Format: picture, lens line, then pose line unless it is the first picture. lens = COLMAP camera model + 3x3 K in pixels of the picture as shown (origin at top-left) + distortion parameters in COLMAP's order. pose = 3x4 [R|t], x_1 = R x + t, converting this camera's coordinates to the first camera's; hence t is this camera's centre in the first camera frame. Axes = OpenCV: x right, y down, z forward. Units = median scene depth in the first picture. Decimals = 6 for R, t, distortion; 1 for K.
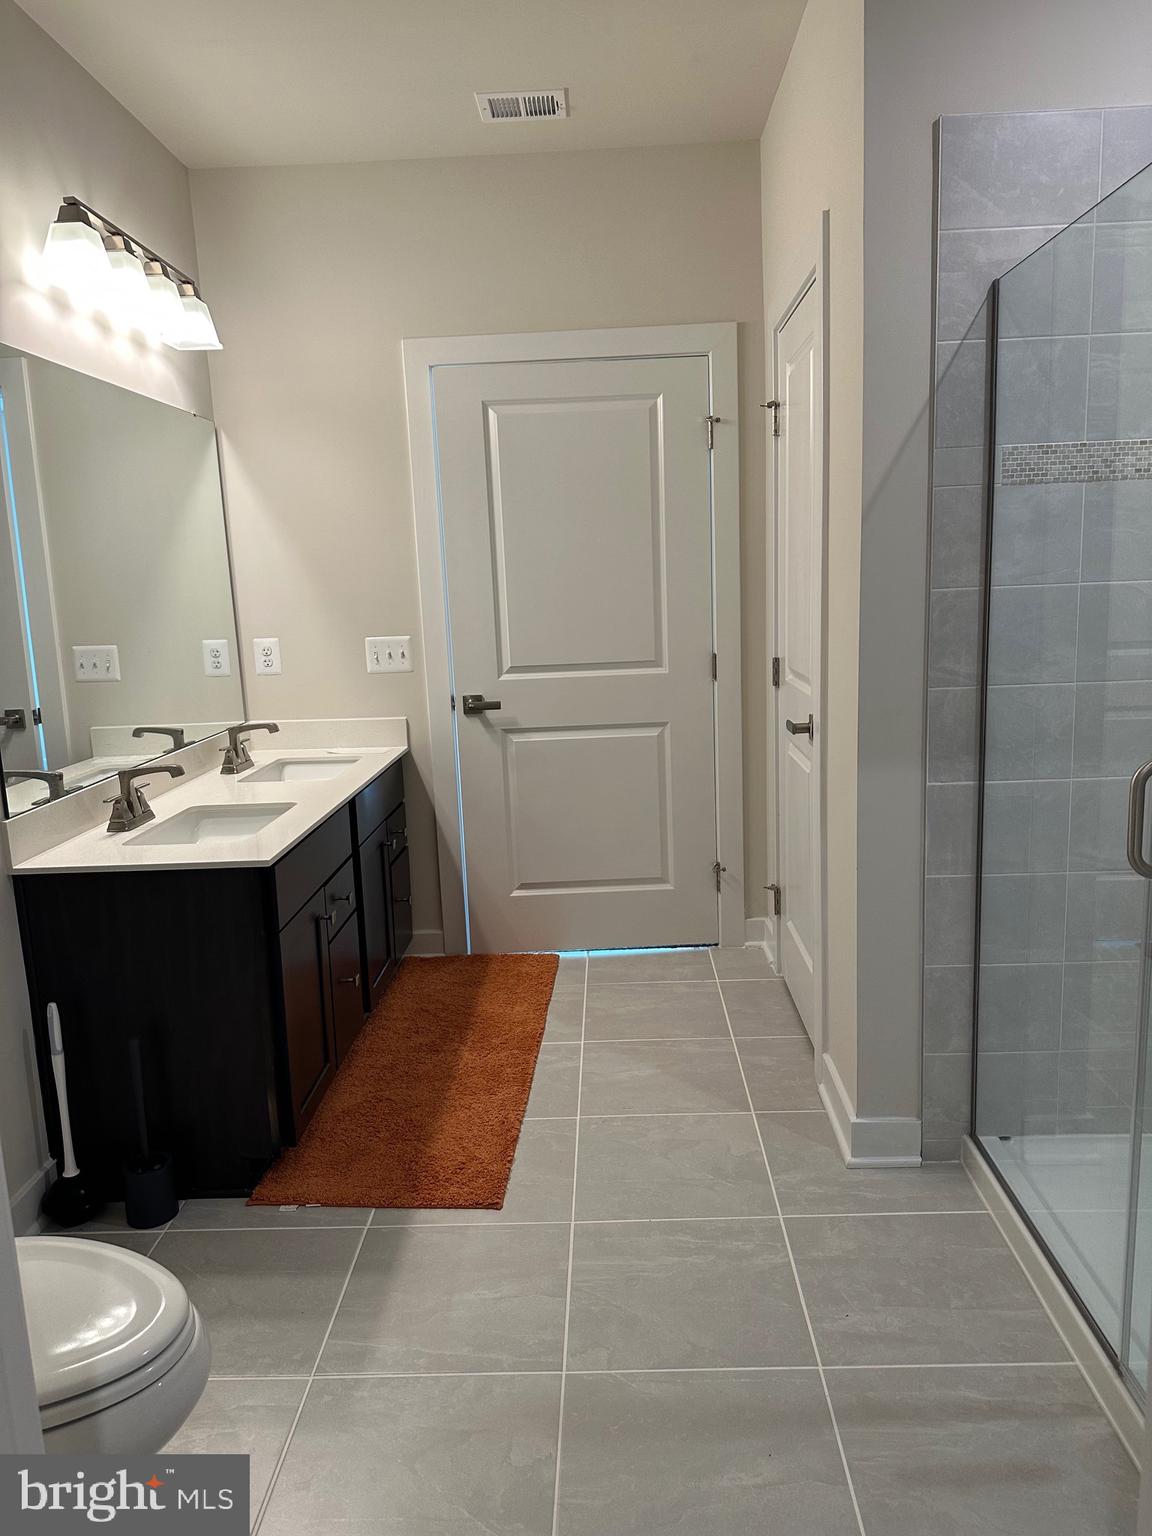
lens RADIAL K [[1077.3, 0, 577.5], [0, 1077.3, 765.0], [0, 0, 1]] dist [0.056680, -0.063280]
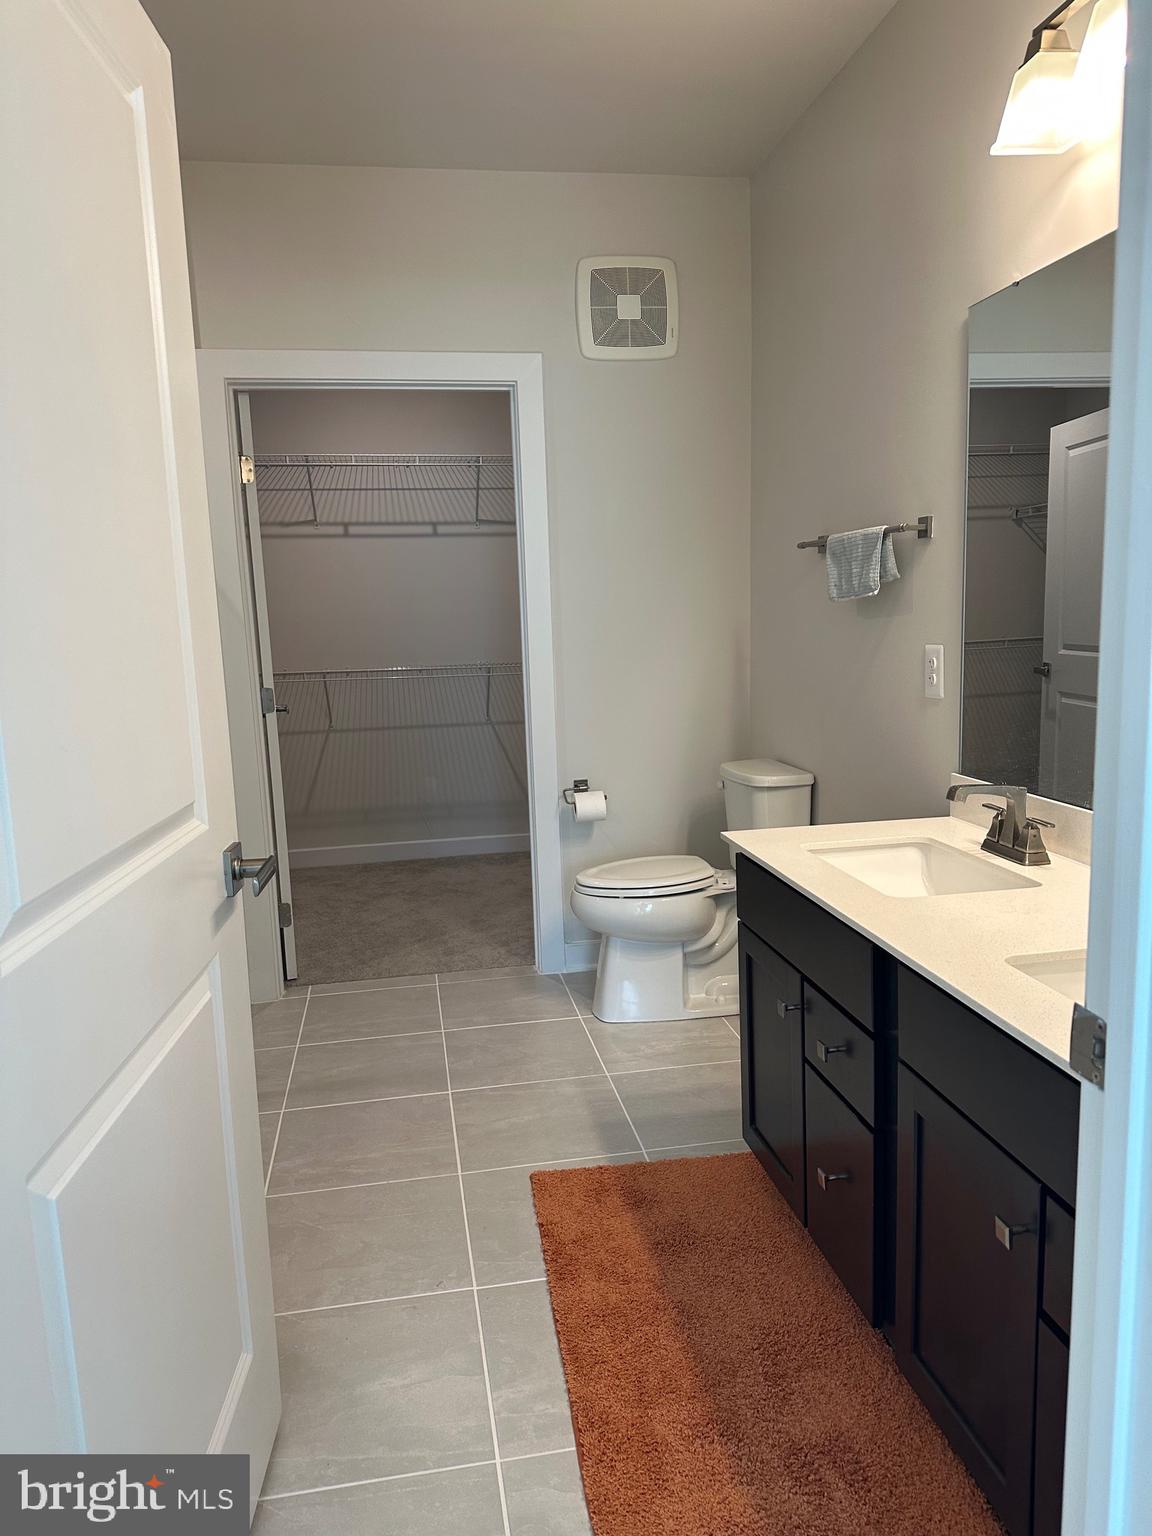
lens RADIAL K [[1077.3, 0, 572.1], [0, 1077.3, 756.1], [0, 0, 1]] dist [0.056680, -0.063280]
pose [[-0.979886, 0.072509, -0.185920, 0.060481], [0.007838, 0.944920, 0.327209, -0.351311], [0.199405, 0.319170, -0.926481, 1.992992]]
